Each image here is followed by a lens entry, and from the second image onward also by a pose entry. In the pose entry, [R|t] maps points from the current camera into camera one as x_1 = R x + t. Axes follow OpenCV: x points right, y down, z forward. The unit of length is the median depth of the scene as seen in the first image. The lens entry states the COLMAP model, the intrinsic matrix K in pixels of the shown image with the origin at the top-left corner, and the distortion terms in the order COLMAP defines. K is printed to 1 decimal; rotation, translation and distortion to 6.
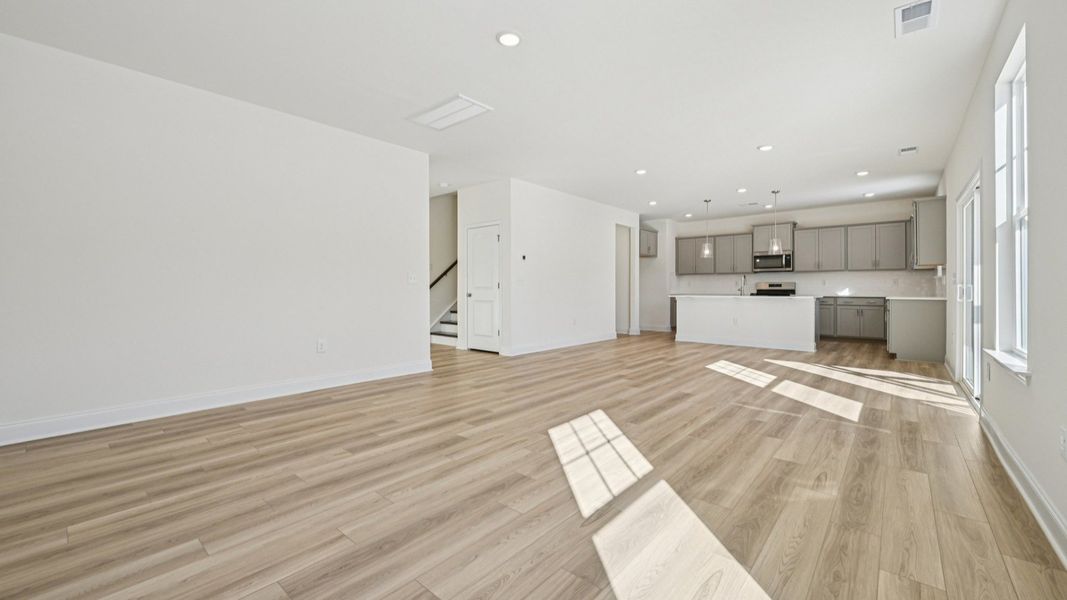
lens RADIAL K [[418.7, 0, 536.6], [0, 418.7, 292.7], [0, 0, 1]] dist [0.000029, -0.000195]
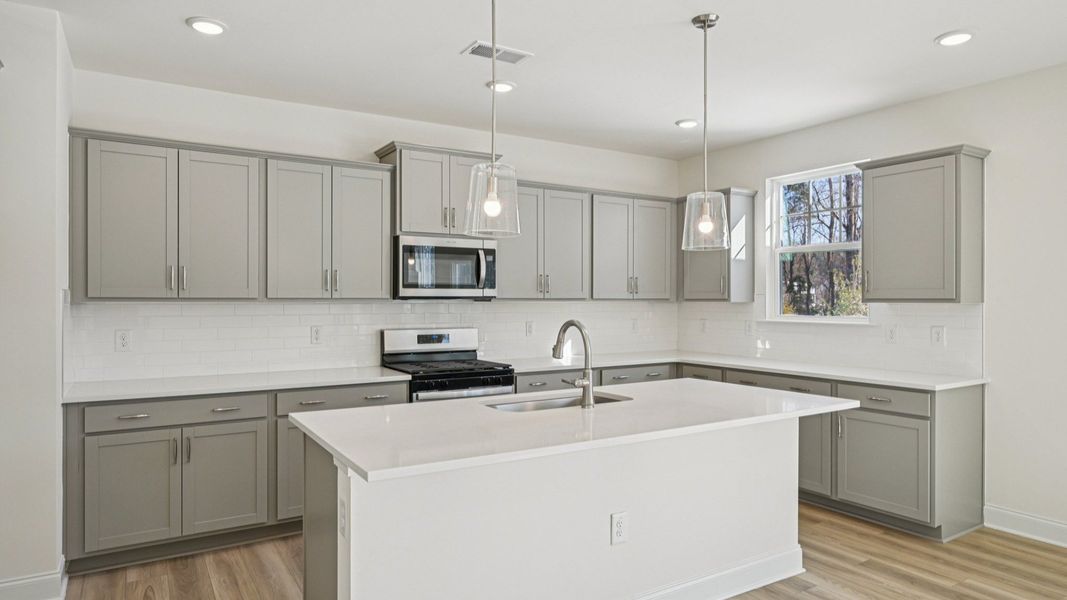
lens RADIAL K [[631.4, 0, 537.2], [0, 631.4, 298.4], [0, 0, 1]] dist [-0.013616, 0.003961]
pose [[0.297211, 0.001577, 0.954810, 0.136703], [0.012016, 0.999913, -0.005392, -0.055677], [-0.954736, 0.013076, 0.297166, 0.936533]]
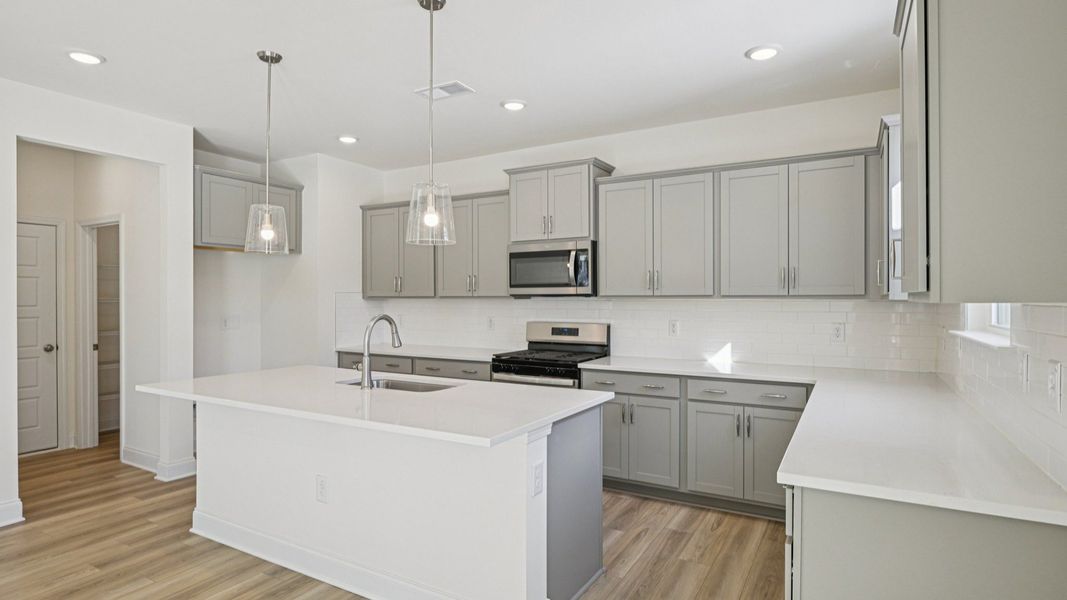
lens RADIAL K [[582.4, 0, 529.3], [0, 582.4, 298.7], [0, 0, 1]] dist [0.015126, -0.000534]
pose [[0.985837, -0.002460, 0.167690, 0.546764], [0.004400, 0.999928, -0.011197, -0.050146], [-0.167650, 0.011776, 0.985776, 0.594674]]
